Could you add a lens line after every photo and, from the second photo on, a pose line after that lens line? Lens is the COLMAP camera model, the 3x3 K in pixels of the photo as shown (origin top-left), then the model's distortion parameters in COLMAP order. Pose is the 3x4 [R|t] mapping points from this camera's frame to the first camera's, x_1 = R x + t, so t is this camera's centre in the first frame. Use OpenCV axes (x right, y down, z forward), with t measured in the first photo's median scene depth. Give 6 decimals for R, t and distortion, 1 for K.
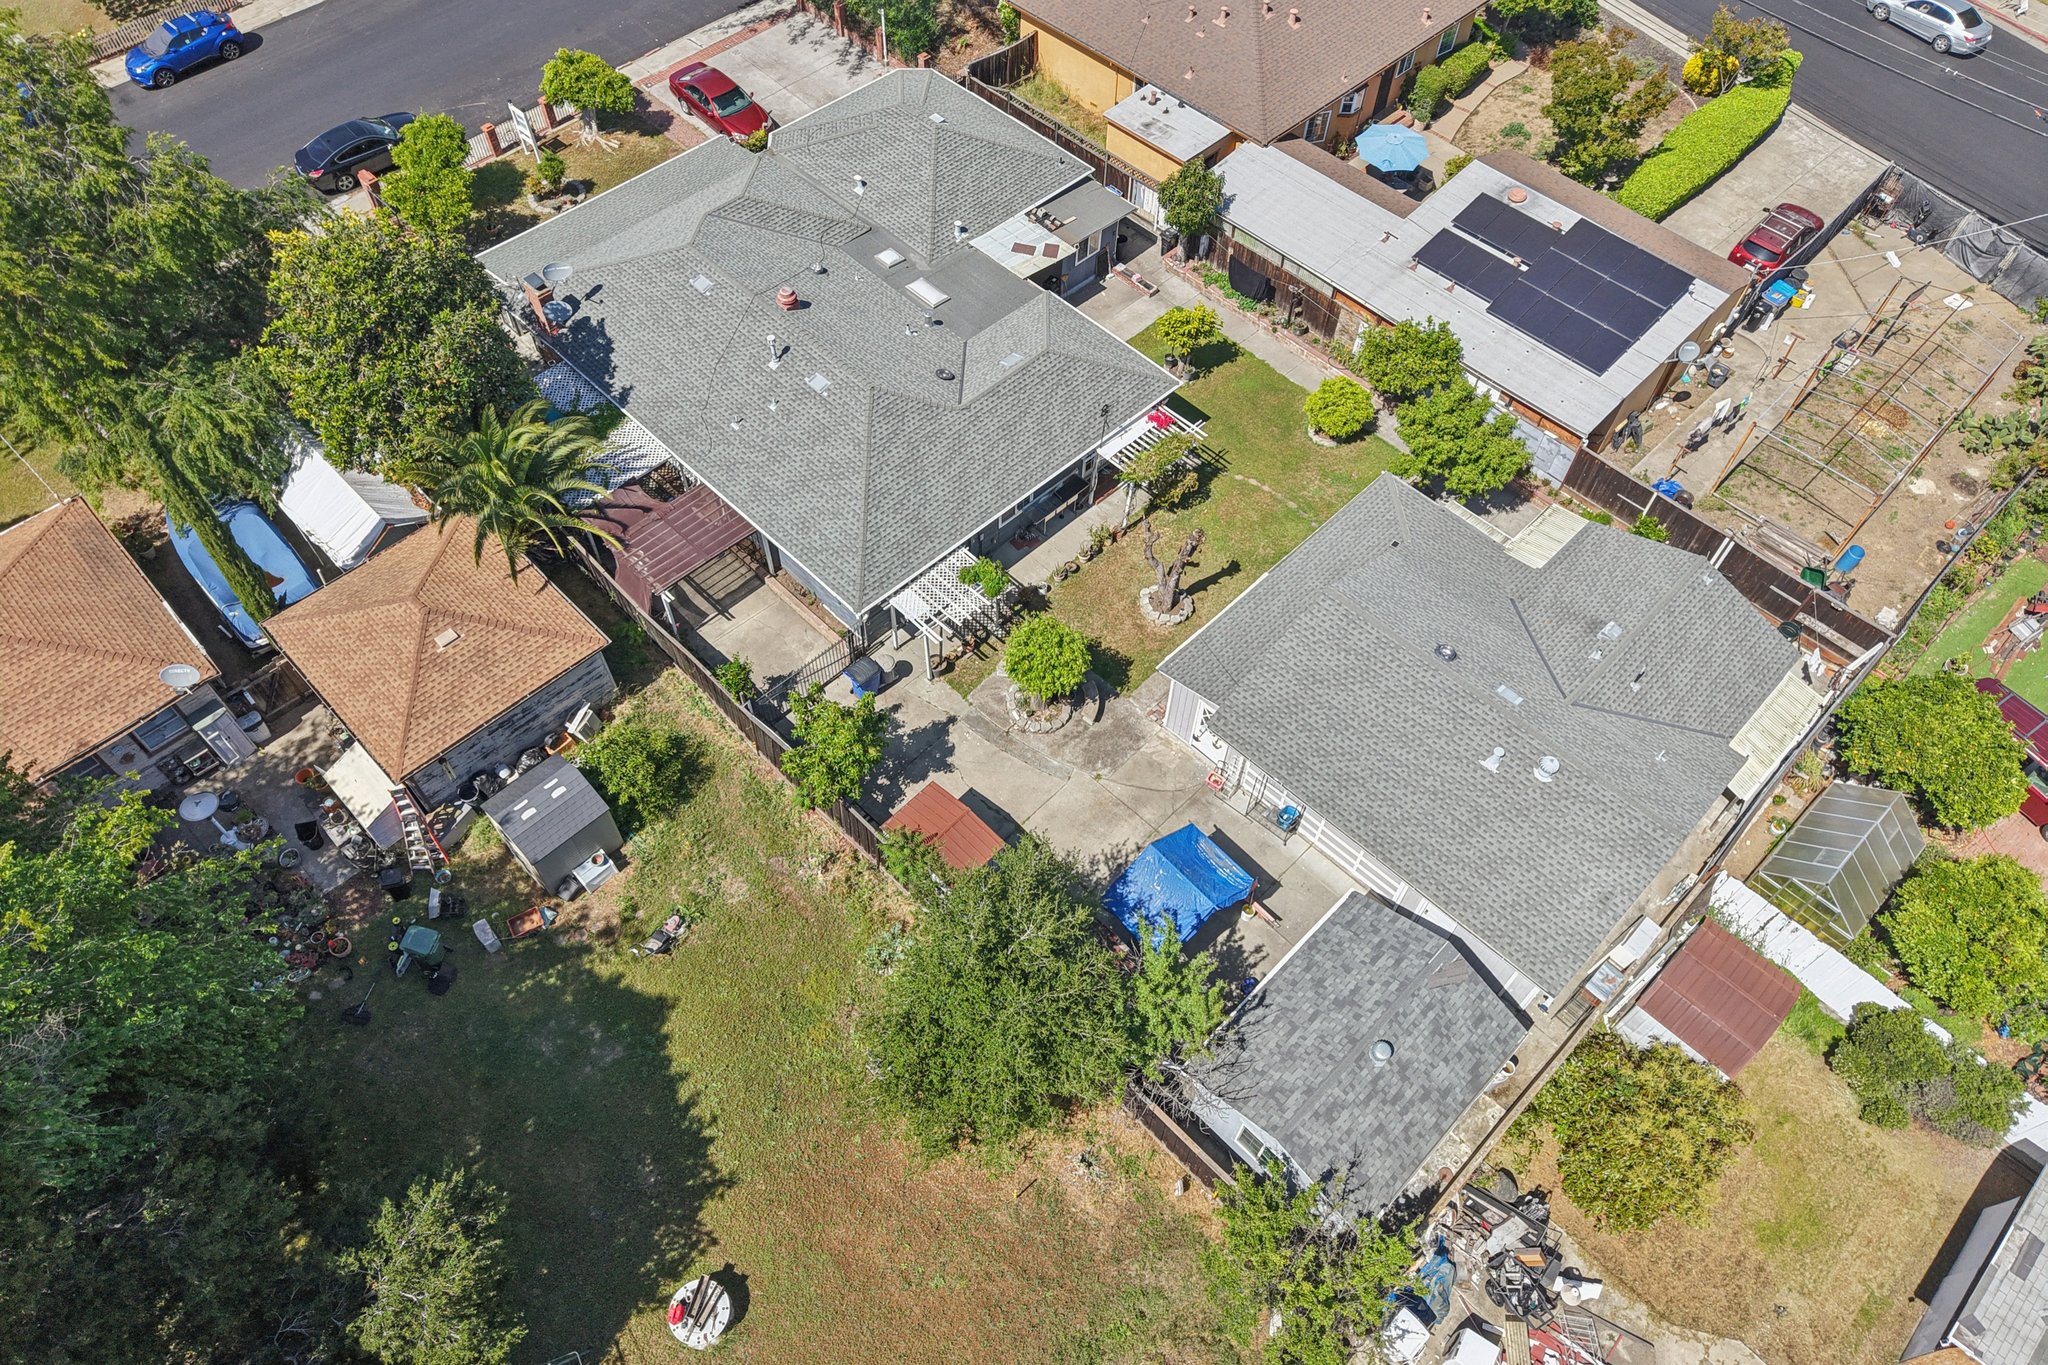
lens RADIAL K [[1350.7, 0, 1002.2], [0, 1350.7, 676.5], [0, 0, 1]] dist [0.029913, -0.045209]
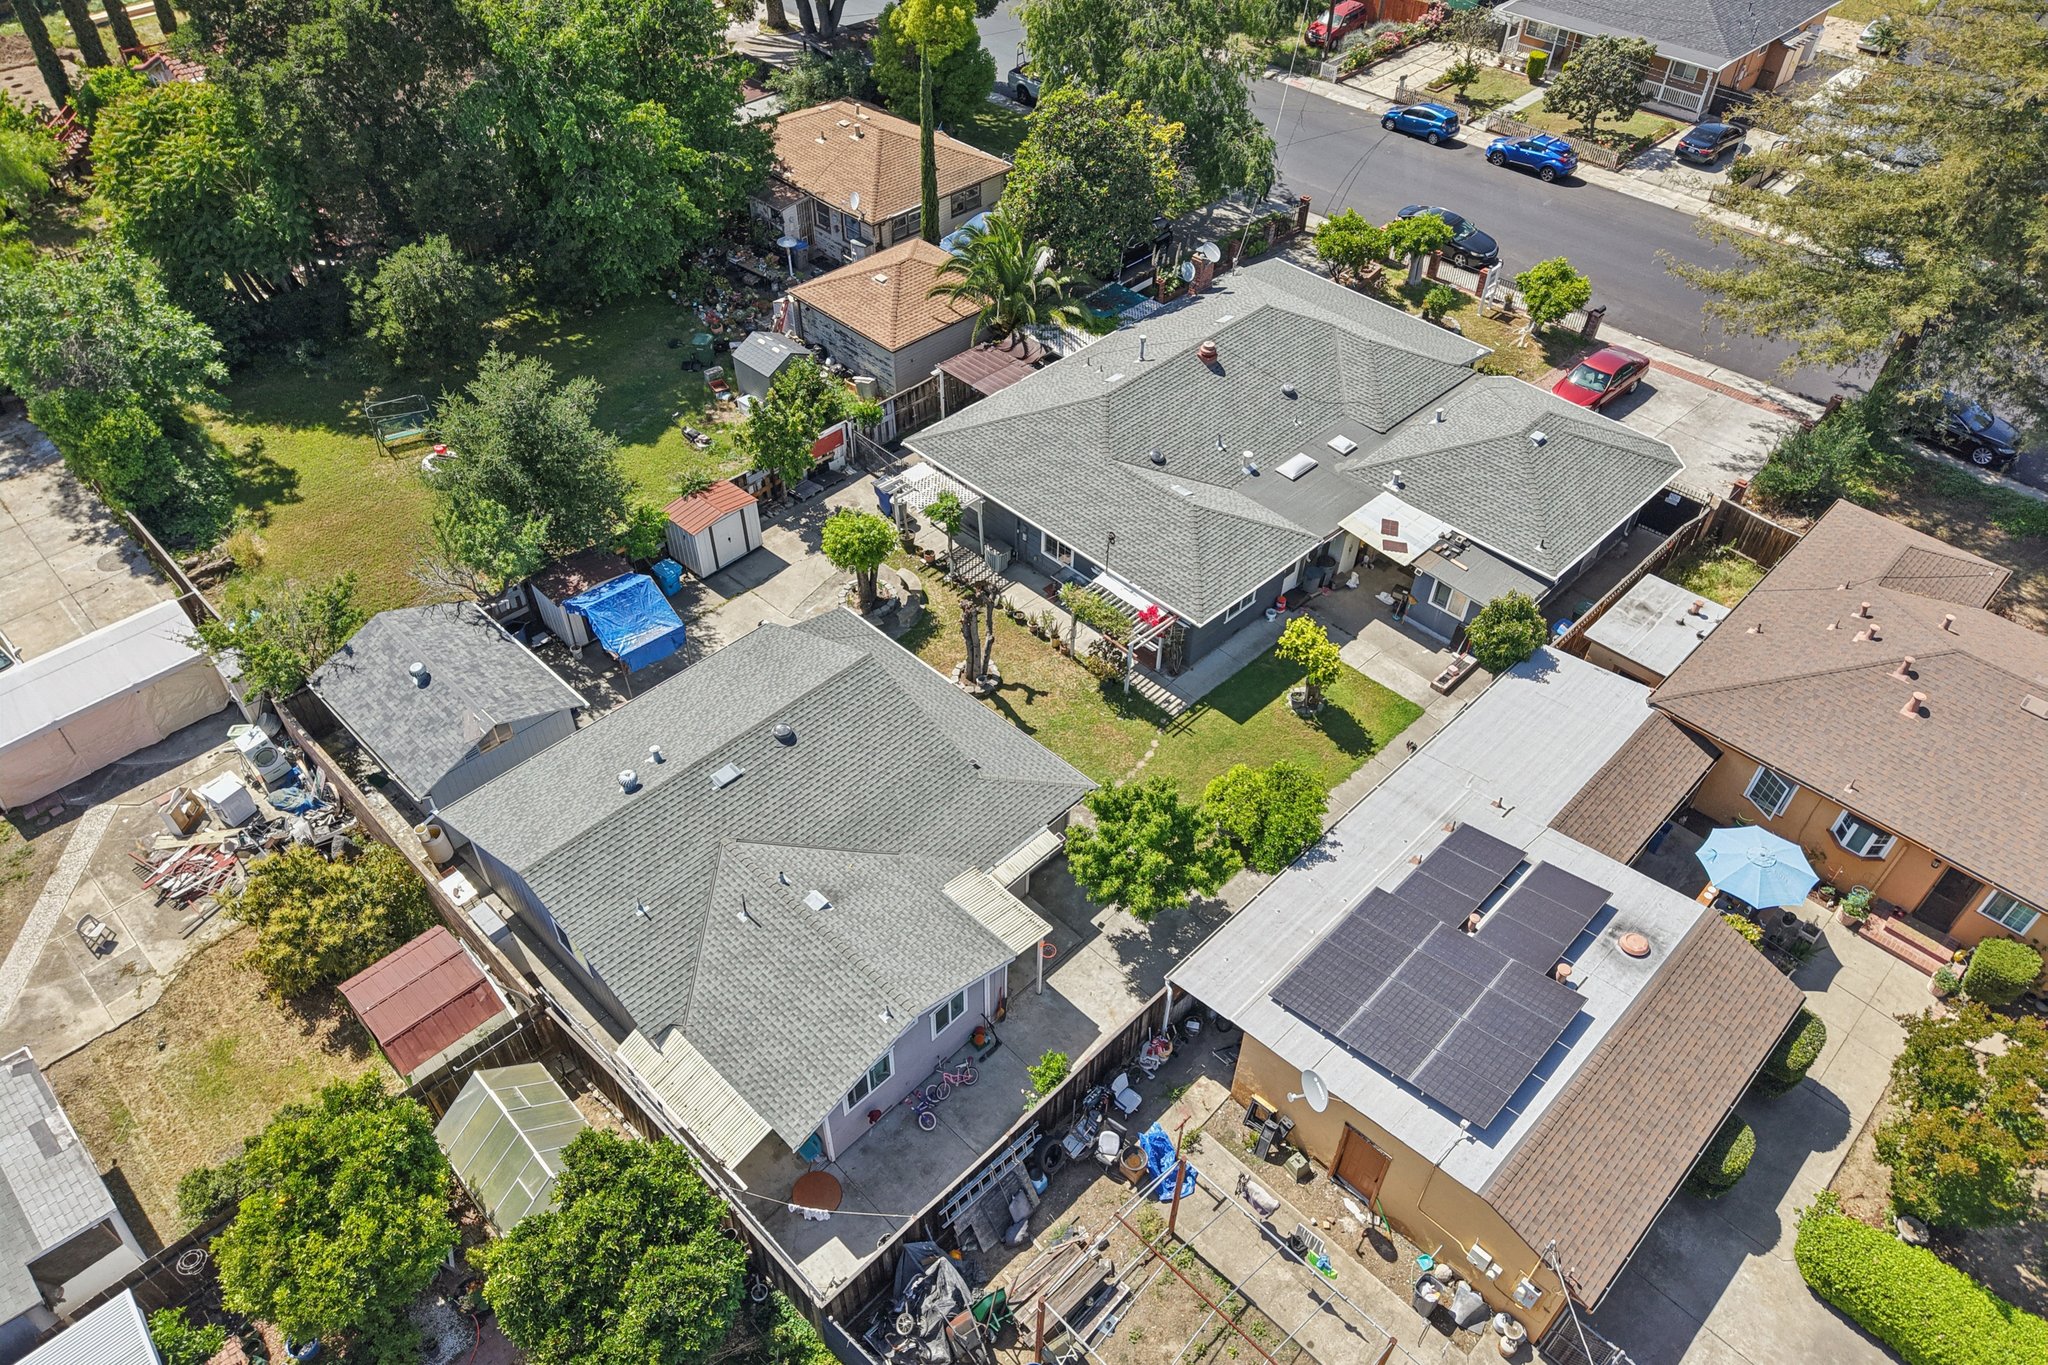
lens RADIAL K [[1350.7, 0, 1002.2], [0, 1350.7, 676.5], [0, 0, 1]] dist [0.029913, -0.045209]
pose [[0.006536, 0.676782, -0.736155, 0.830198], [-0.826585, 0.417963, 0.376914, -0.432463], [0.562773, 0.606031, 0.562150, 0.410727]]
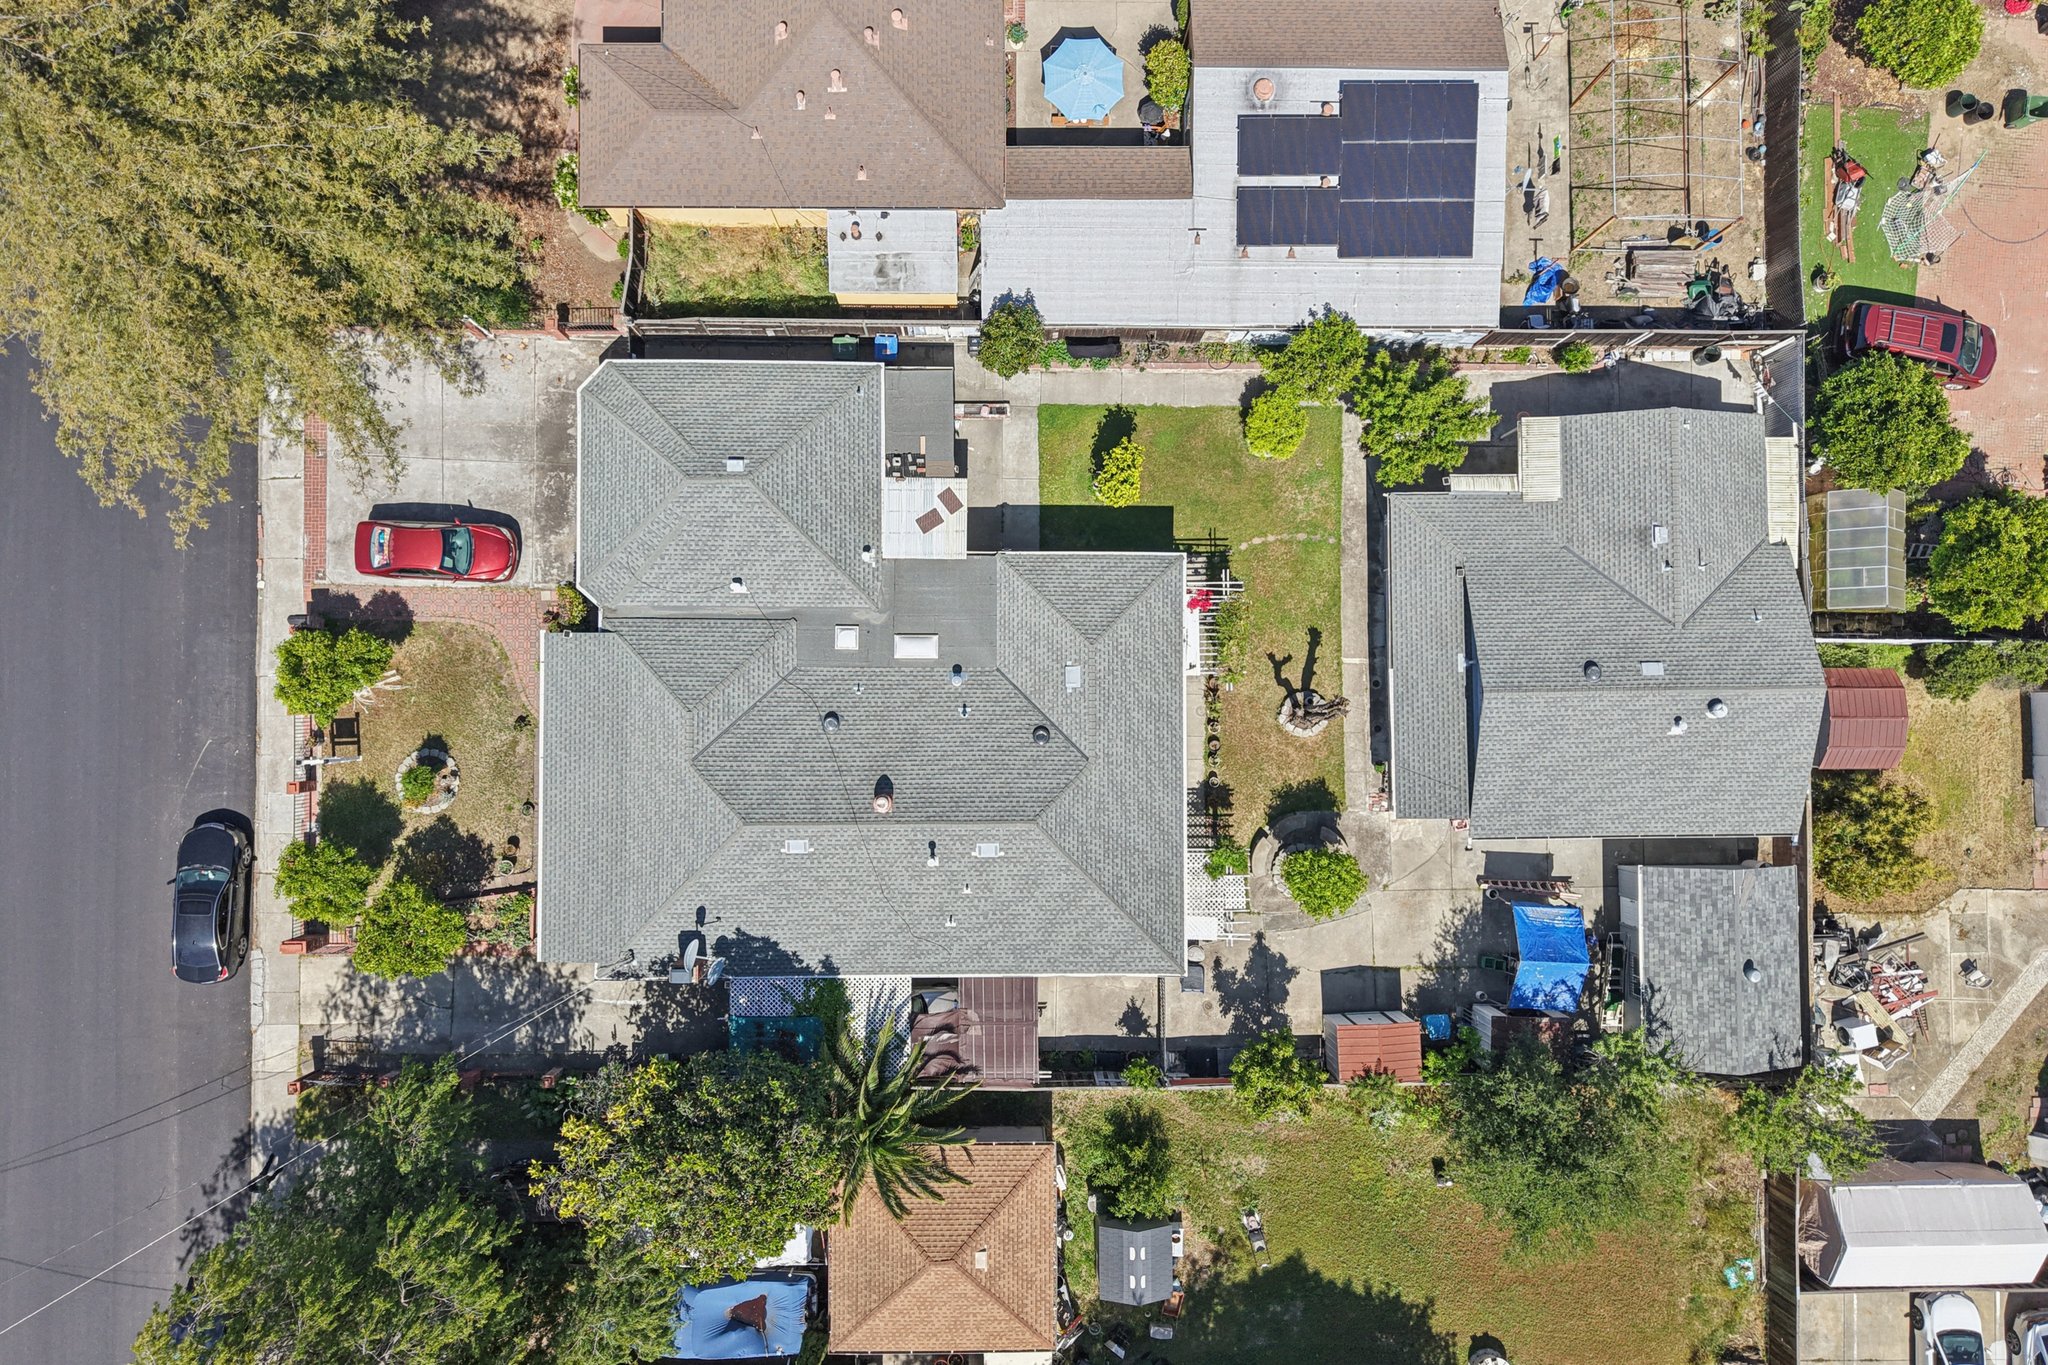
lens RADIAL K [[1438.7, 0, 961.2], [0, 1438.7, 687.7], [0, 0, 1]] dist [0.009348, -0.034700]
pose [[0.694219, -0.719720, 0.007924, -0.064002], [0.593831, 0.578942, 0.558741, -0.846219], [-0.406725, -0.383183, 0.829304, 0.133914]]
